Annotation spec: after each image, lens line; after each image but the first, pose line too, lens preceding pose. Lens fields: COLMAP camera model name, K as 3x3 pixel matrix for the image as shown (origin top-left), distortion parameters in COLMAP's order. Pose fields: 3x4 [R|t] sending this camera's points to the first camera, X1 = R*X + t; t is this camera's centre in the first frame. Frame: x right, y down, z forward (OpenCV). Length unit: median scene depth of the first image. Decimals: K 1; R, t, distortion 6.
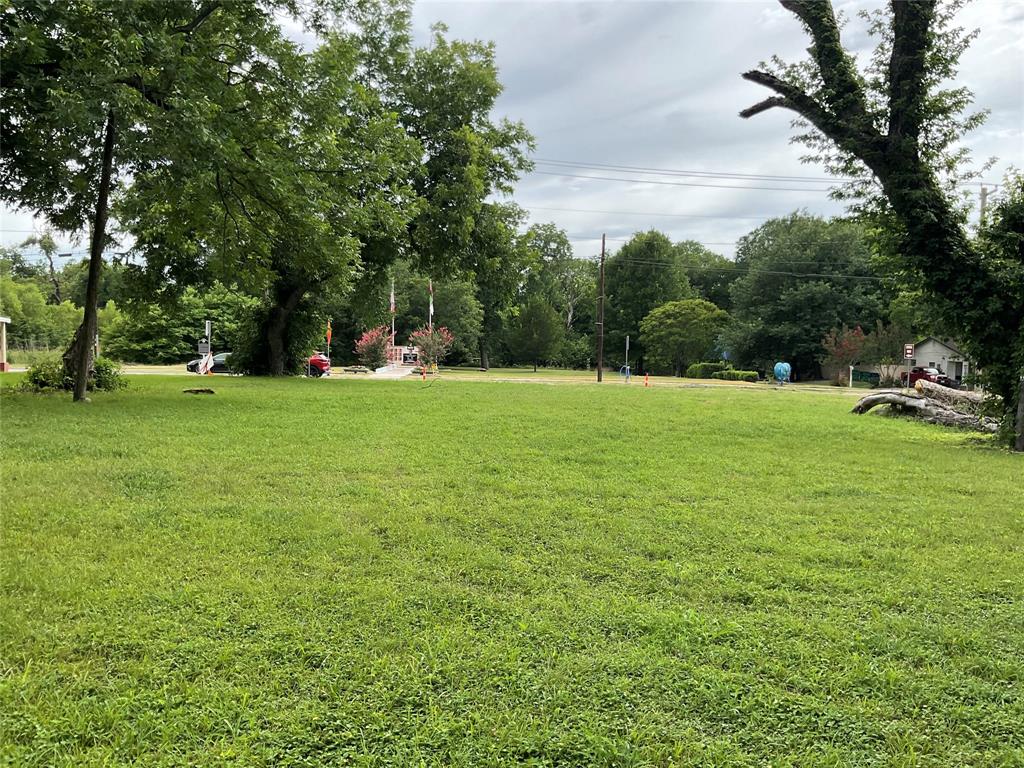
lens RADIAL K [[838.7, 0, 486.2], [0, 838.7, 379.6], [0, 0, 1]] dist [0.050064, -0.067066]
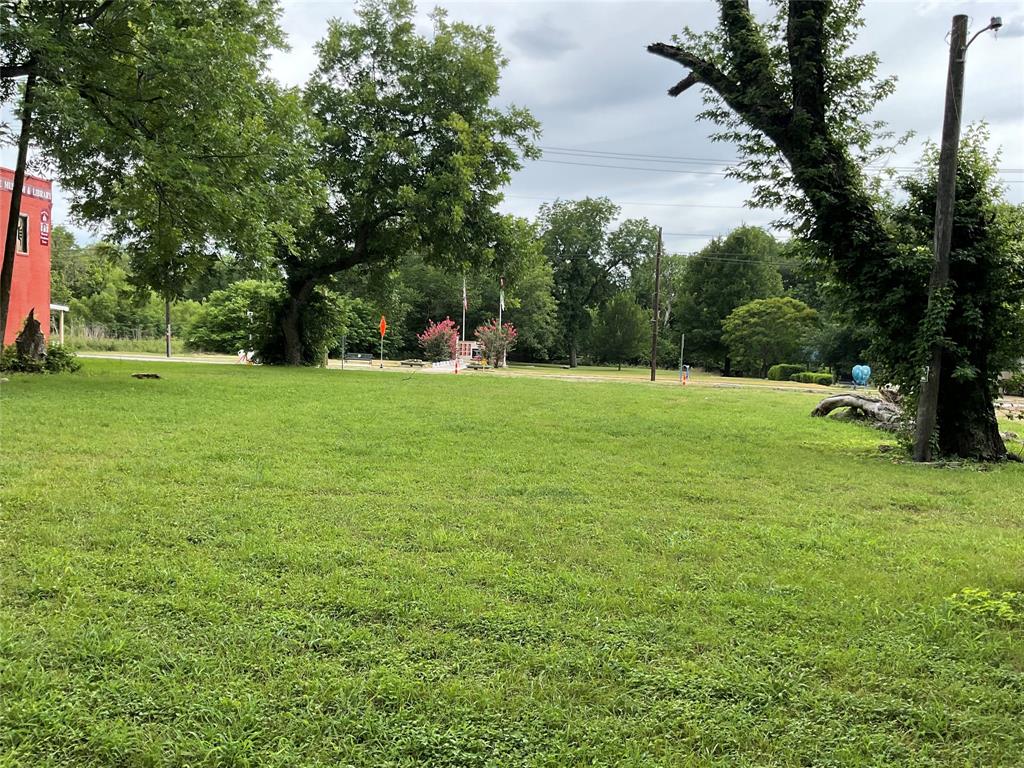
lens RADIAL K [[838.7, 0, 504.5], [0, 838.7, 388.3], [0, 0, 1]] dist [0.050064, -0.067066]
pose [[0.990403, 0.024969, -0.135936, 0.146144], [-0.023334, 0.999635, 0.013609, 0.003032], [0.136226, -0.010306, 0.990624, 0.027137]]
